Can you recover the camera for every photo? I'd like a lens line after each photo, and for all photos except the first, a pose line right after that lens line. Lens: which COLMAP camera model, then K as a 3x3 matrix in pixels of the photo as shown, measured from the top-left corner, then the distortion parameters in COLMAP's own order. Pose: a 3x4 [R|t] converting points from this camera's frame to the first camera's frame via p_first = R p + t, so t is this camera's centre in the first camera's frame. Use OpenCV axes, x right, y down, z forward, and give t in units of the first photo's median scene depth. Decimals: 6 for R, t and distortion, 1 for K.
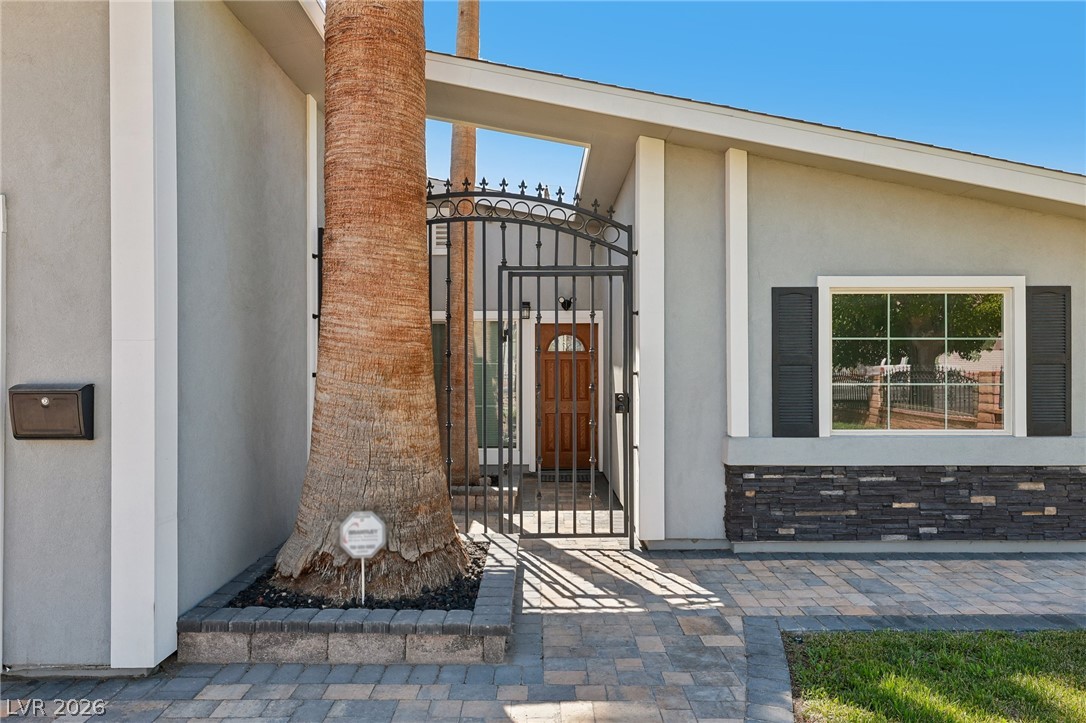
lens RADIAL K [[669.8, 0, 549.7], [0, 669.8, 357.9], [0, 0, 1]] dist [-0.002757, -0.000182]
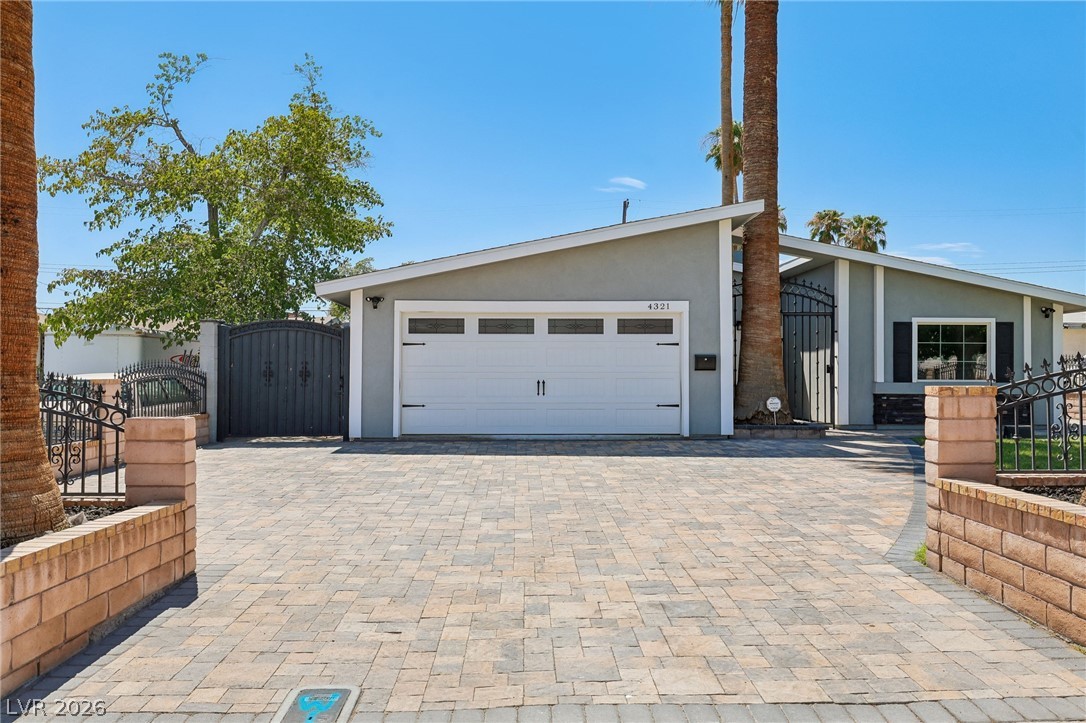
lens RADIAL K [[820.2, 0, 543.0], [0, 820.2, 361.5], [0, 0, 1]] dist [0.003260, -0.001069]
pose [[0.999865, 0.005622, 0.015423, -1.007696], [-0.005607, 0.999984, -0.001008, 0.051129], [-0.015428, 0.000921, 0.999881, -2.009882]]
